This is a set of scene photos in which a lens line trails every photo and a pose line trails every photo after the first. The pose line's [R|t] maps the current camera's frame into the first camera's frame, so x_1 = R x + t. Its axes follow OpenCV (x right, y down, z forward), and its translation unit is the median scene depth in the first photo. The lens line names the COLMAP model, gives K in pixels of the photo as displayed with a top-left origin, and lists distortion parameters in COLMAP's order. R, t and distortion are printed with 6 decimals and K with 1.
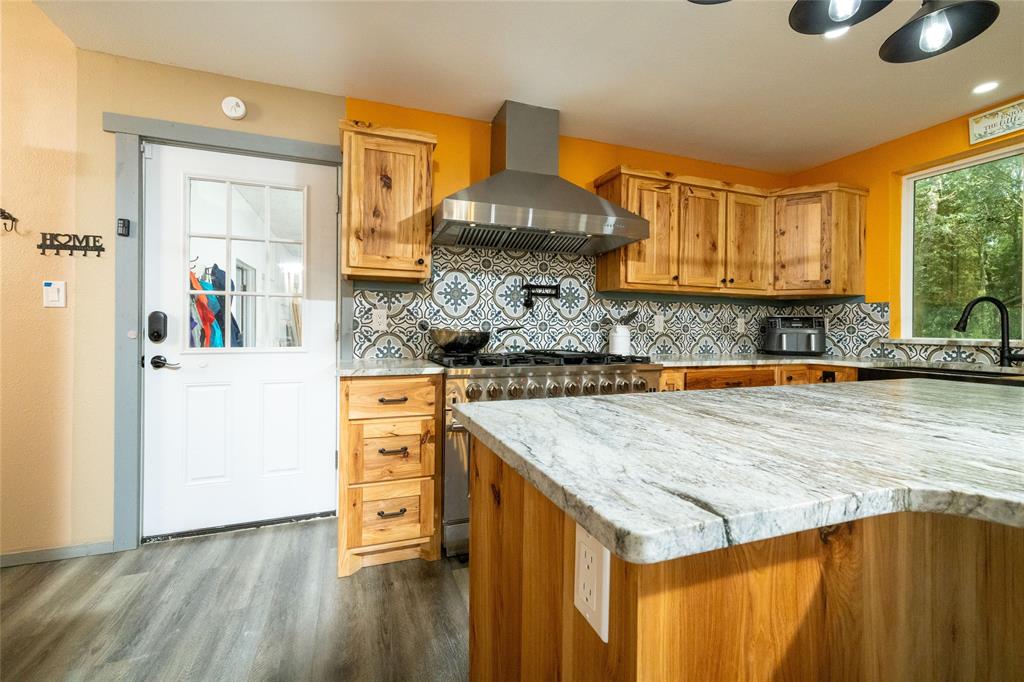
lens RADIAL K [[428.2, 0, 512.2], [0, 428.2, 328.3], [0, 0, 1]] dist [0.000886, 0.000001]
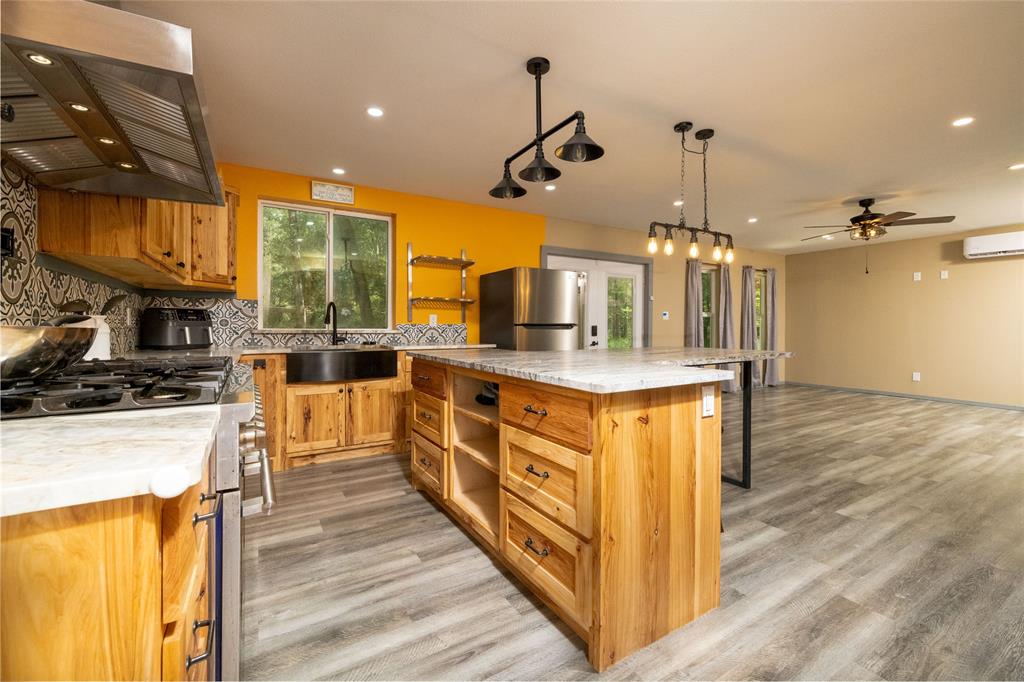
lens RADIAL K [[428.2, 0, 512.2], [0, 428.2, 328.3], [0, 0, 1]] dist [0.000886, 0.000001]
pose [[-0.189282, -0.013301, 0.981833, -0.485147], [-0.007120, 0.999901, 0.012173, -0.000116], [-0.981897, -0.004687, -0.189358, 0.541921]]
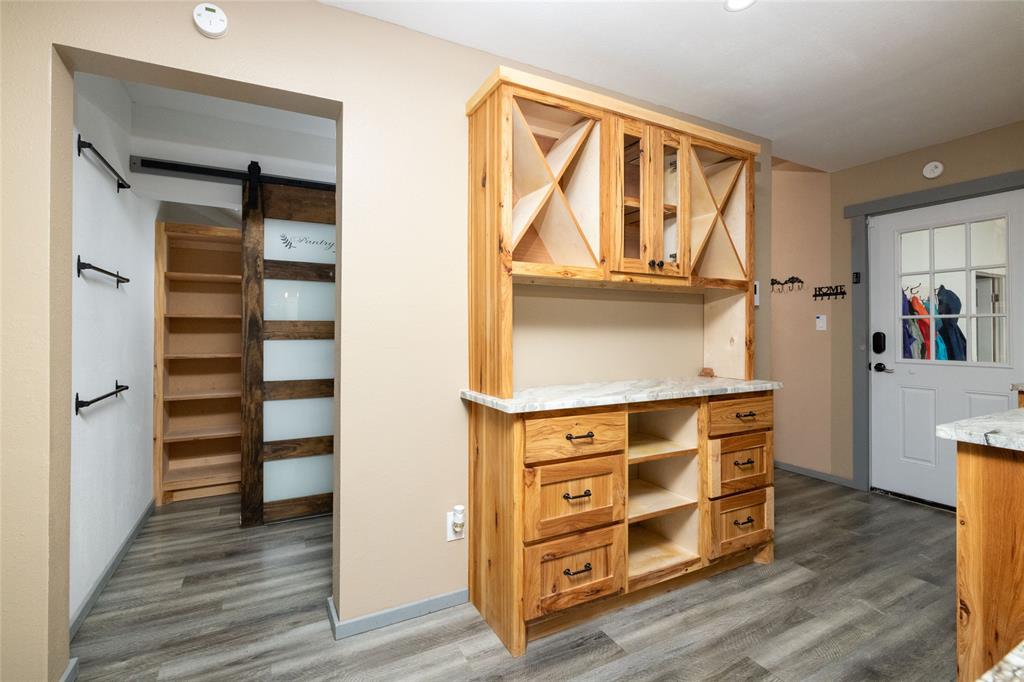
lens RADIAL K [[475.0, 0, 510.1], [0, 475.0, 327.6], [0, 0, 1]] dist [0.000874, -0.000013]
pose [[0.135996, -0.016667, -0.990569, 0.440269], [0.000668, 0.999860, -0.016732, -0.021609], [0.990709, 0.001613, 0.135988, -0.332669]]
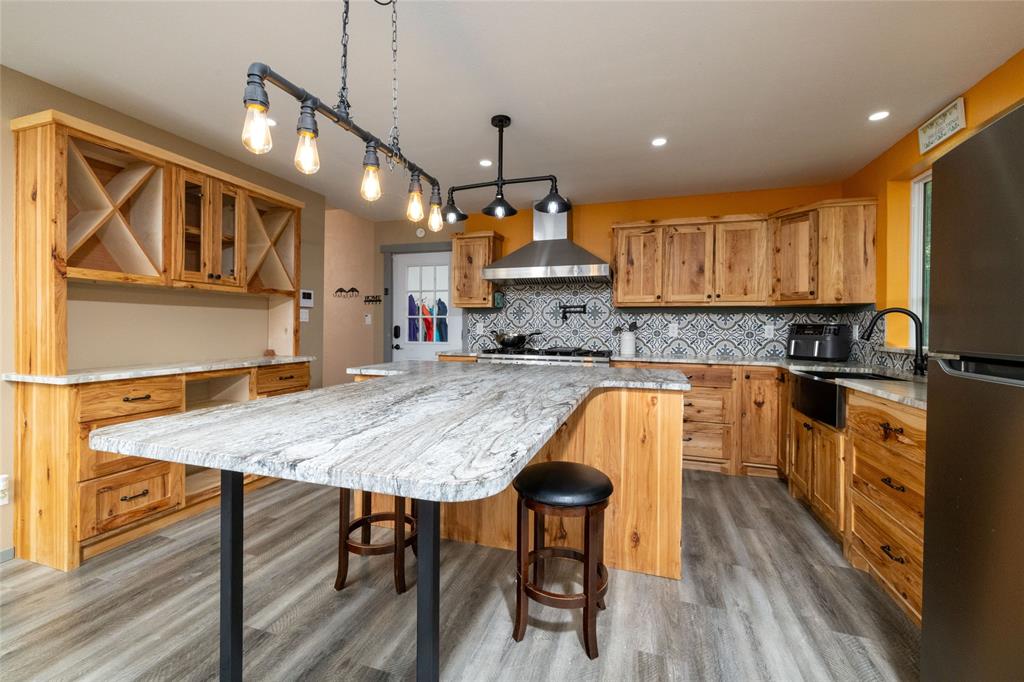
lens RADIAL K [[428.2, 0, 512.2], [0, 428.2, 328.3], [0, 0, 1]] dist [0.000886, 0.000001]
pose [[0.787289, 0.000108, -0.616584, 0.849986], [-0.001111, 0.999999, -0.001244, -0.016579], [0.616583, 0.001665, 0.787288, -0.349910]]
